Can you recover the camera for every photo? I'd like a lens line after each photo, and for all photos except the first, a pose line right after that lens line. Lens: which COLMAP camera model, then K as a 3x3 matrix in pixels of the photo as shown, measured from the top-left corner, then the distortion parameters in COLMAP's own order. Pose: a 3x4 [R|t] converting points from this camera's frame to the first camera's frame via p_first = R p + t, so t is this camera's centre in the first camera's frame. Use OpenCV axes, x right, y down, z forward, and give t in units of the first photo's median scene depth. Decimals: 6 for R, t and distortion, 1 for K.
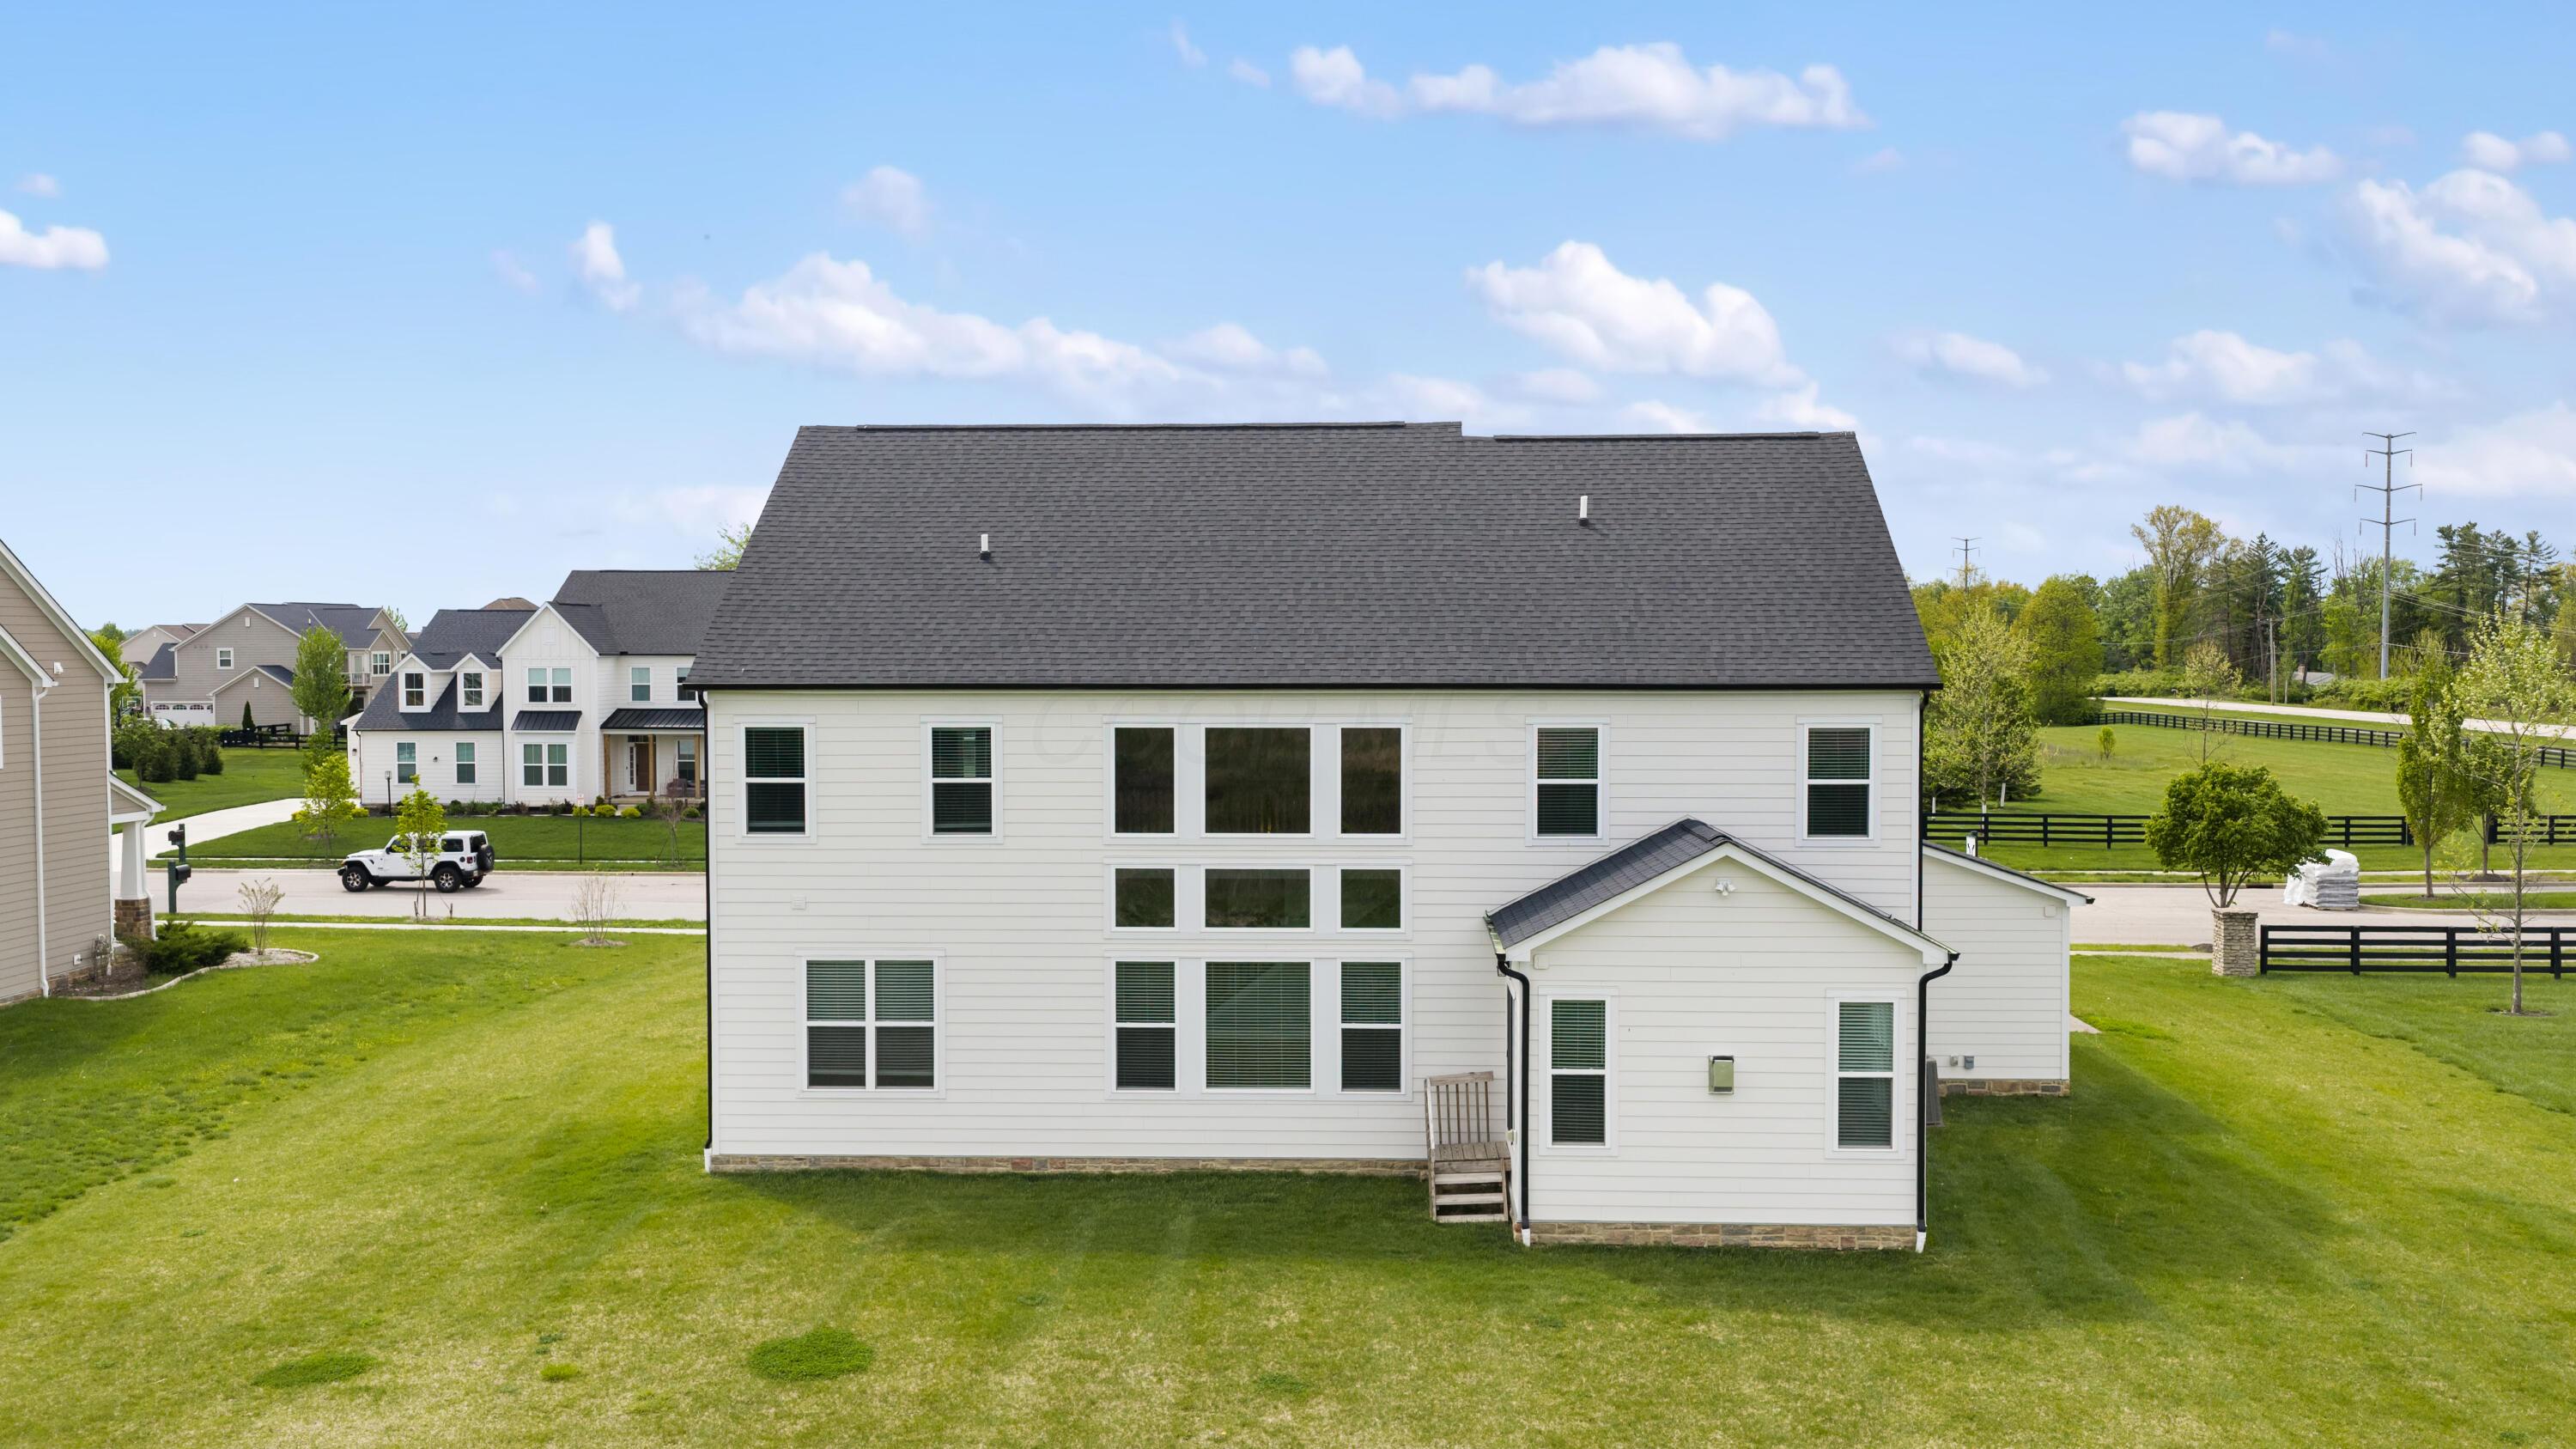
lens RADIAL K [[2180.5, 0, 1288.0], [0, 2180.5, 724.5], [0, 0, 1]] dist [0.005473, -0.014198]
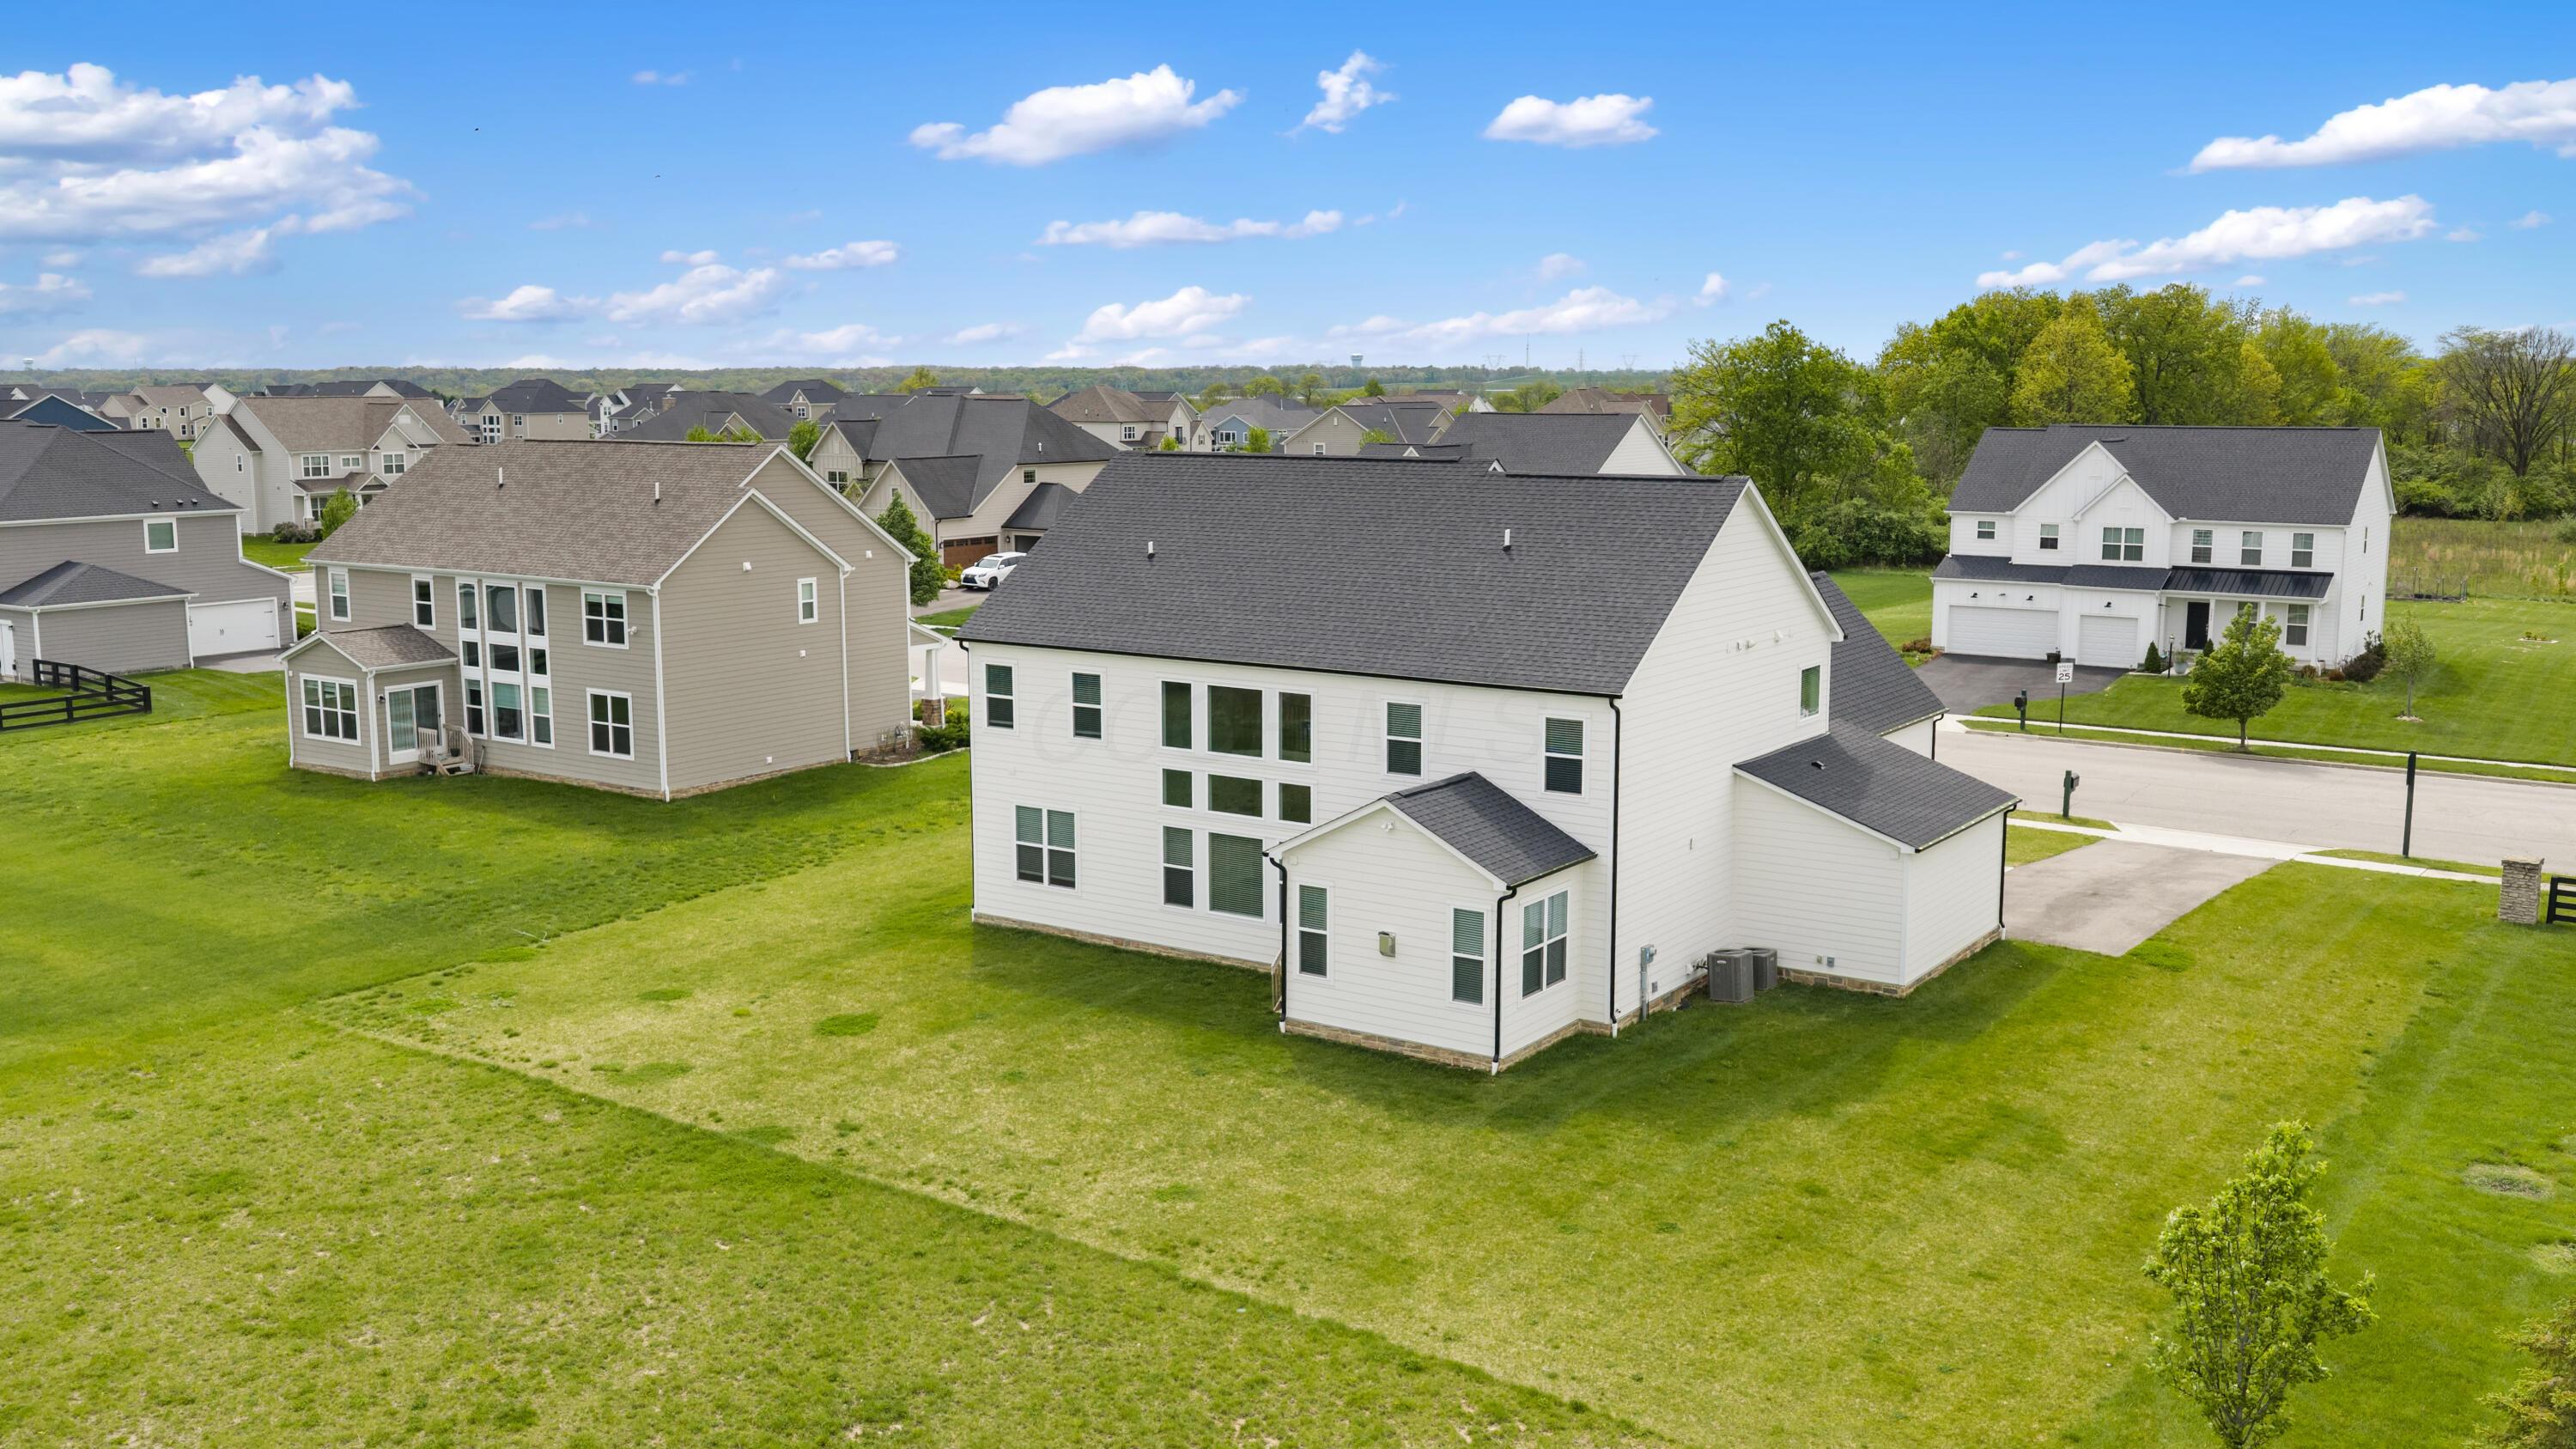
lens RADIAL K [[2147.6, 0, 1288.0], [0, 2147.6, 724.5], [0, 0, 1]] dist [0.008868, -0.013849]
pose [[0.858689, 0.080785, -0.506090, 0.810764], [-0.022663, 0.992518, 0.119980, -0.159728], [0.511996, -0.091556, 0.854095, -0.299276]]
